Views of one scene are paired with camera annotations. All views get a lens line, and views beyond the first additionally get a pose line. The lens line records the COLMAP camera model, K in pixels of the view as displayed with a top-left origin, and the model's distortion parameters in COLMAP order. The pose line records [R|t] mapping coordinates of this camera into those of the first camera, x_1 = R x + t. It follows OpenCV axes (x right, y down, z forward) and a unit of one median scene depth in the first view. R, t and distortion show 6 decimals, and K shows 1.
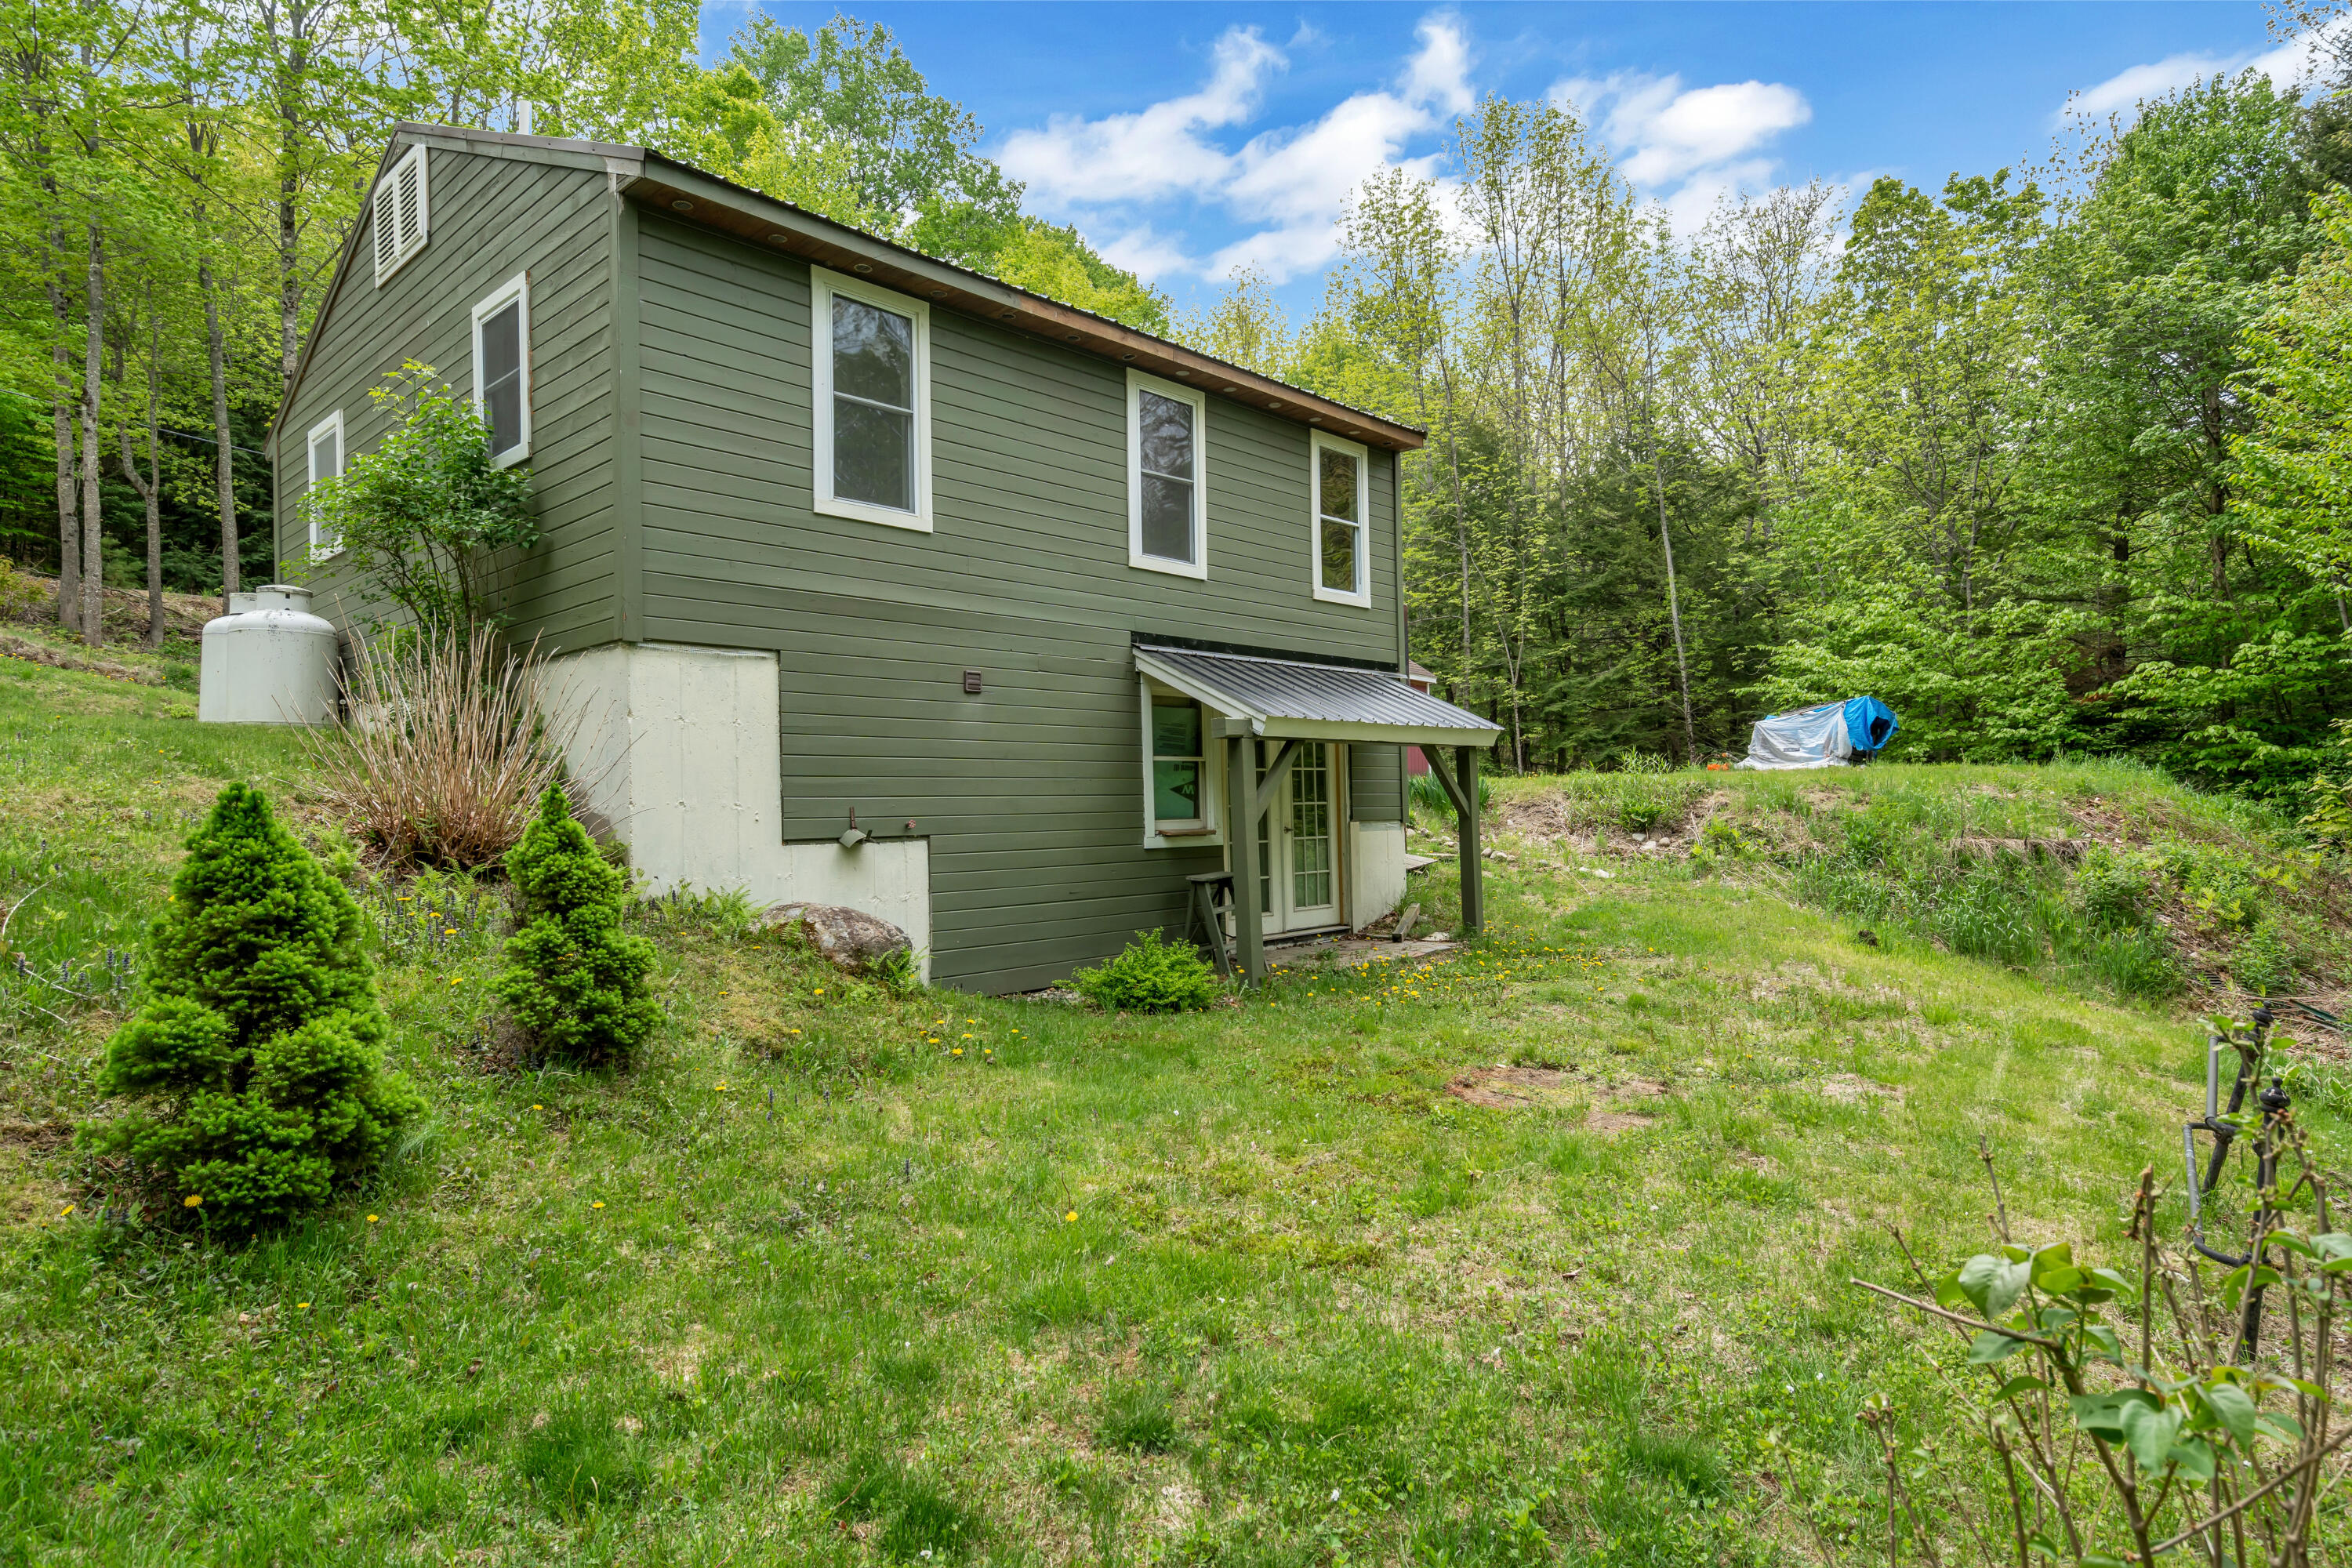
lens RADIAL K [[1333.4, 0, 1186.1], [0, 1333.4, 794.8], [0, 0, 1]] dist [0.000811, 0.000151]
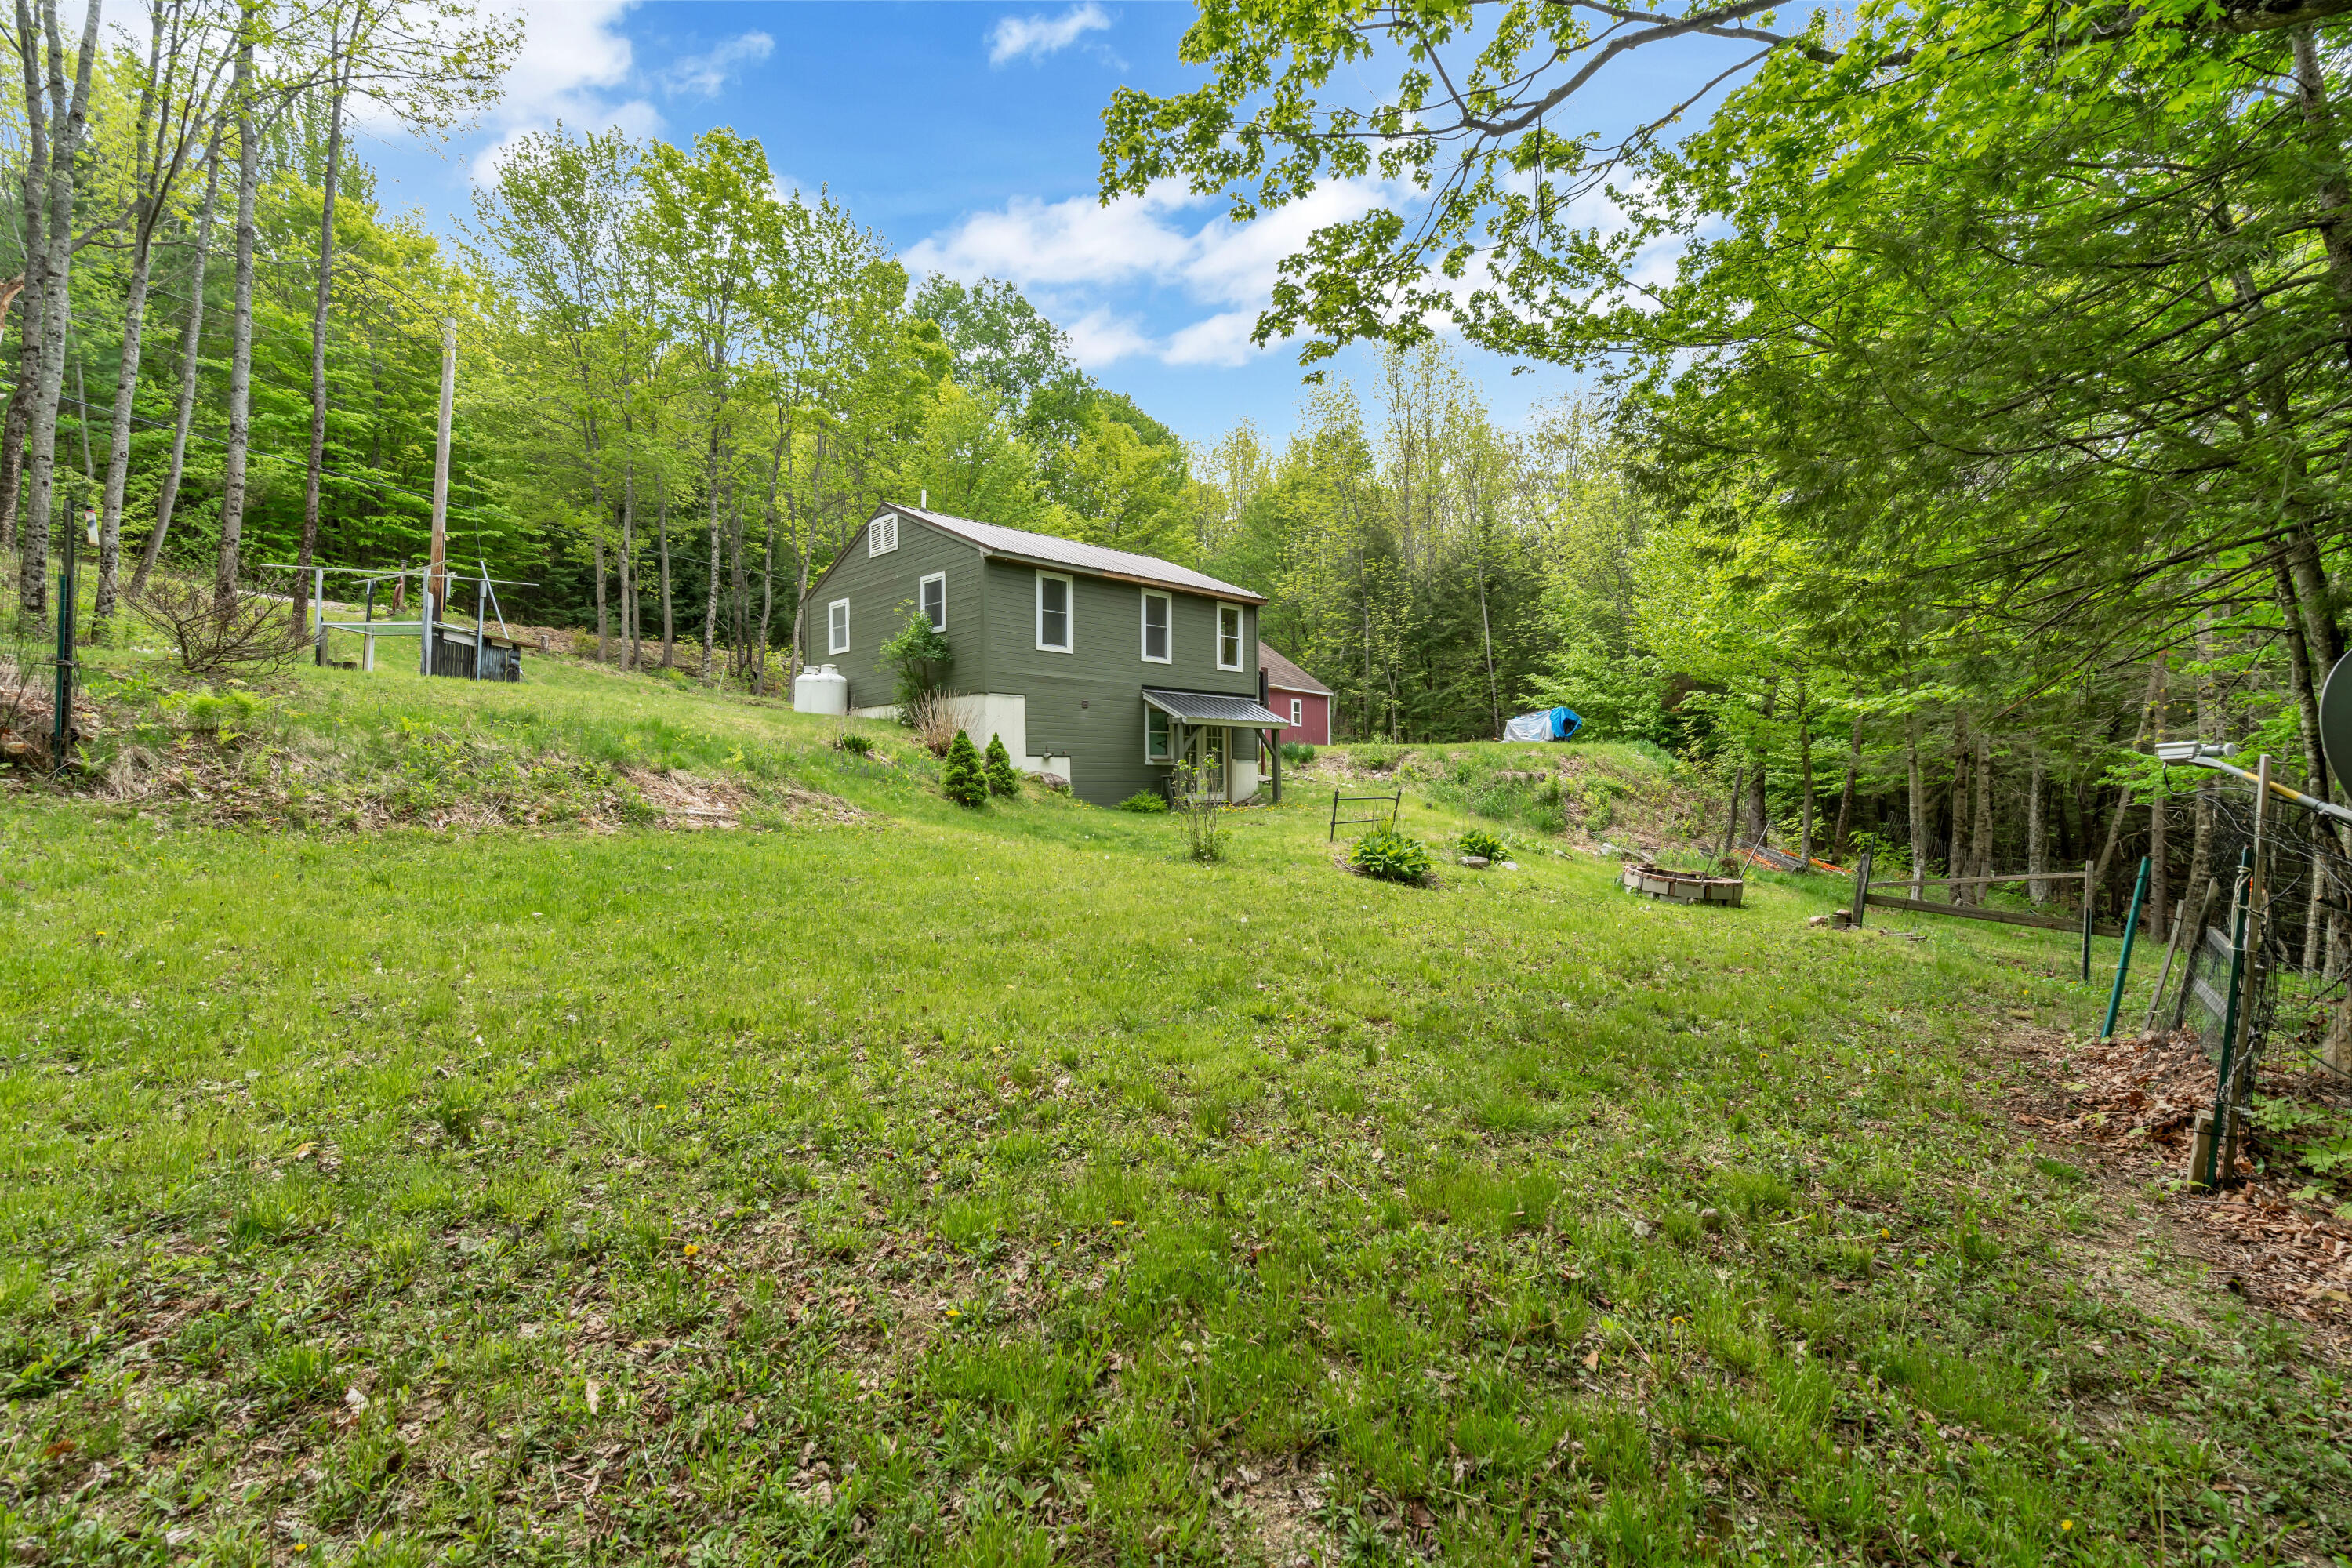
lens RADIAL K [[1049.0, 0, 1169.1], [0, 1049.0, 779.1], [0, 0, 1]] dist [-0.010889, 0.001448]
pose [[0.998953, 0.013533, -0.043698, 0.097101], [-0.013230, 0.999886, 0.007222, 0.046707], [0.043790, -0.006636, 0.999019, -0.992157]]
